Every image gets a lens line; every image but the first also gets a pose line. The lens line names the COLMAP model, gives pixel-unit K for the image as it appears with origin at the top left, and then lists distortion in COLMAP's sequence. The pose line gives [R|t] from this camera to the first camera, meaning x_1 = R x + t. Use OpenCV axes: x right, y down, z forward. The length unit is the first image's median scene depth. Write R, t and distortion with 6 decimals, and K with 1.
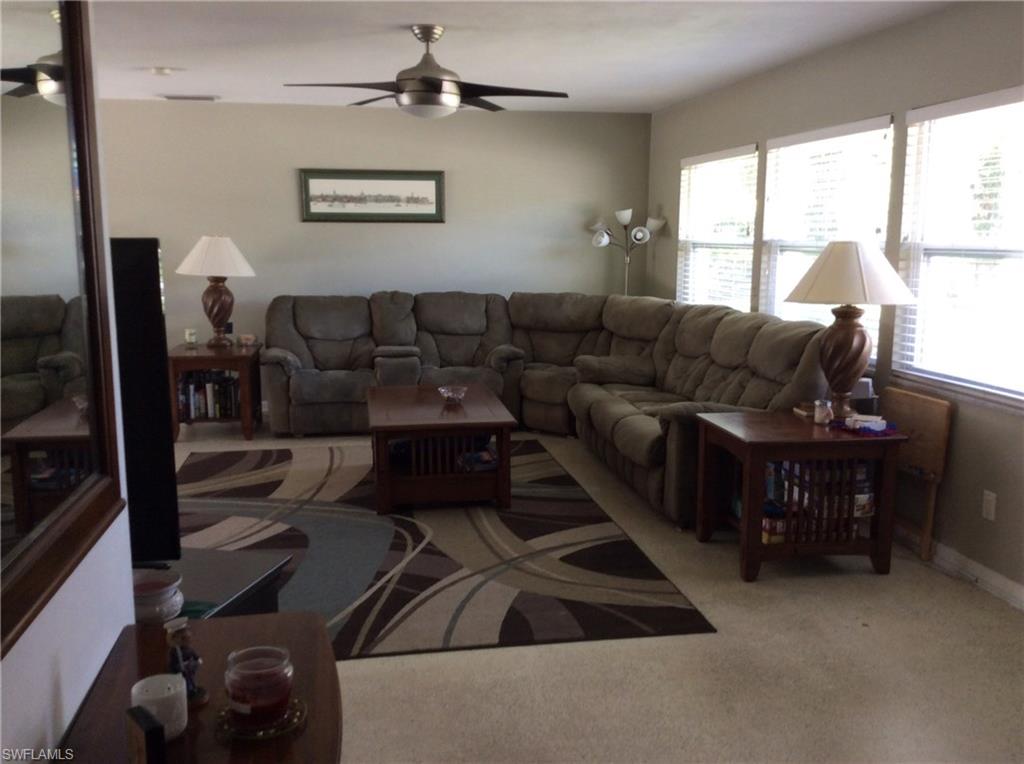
lens RADIAL K [[929.3, 0, 512.0], [0, 929.3, 382.0], [0, 0, 1]] dist [0.059978, 0.003387]
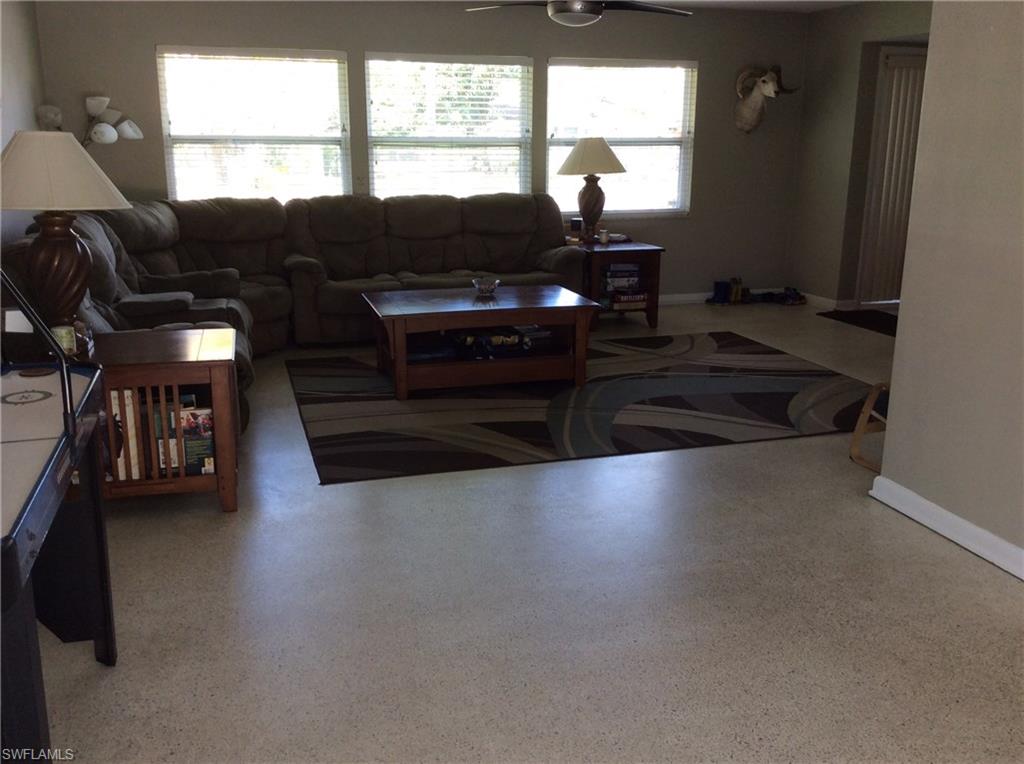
lens RADIAL K [[929.3, 0, 512.0], [0, 929.3, 382.0], [0, 0, 1]] dist [0.059978, 0.003387]
pose [[-0.120595, -0.251476, 0.960321, -1.241824], [0.156740, 0.950423, 0.268567, -0.182029], [-0.980250, 0.182908, -0.075201, 1.195876]]
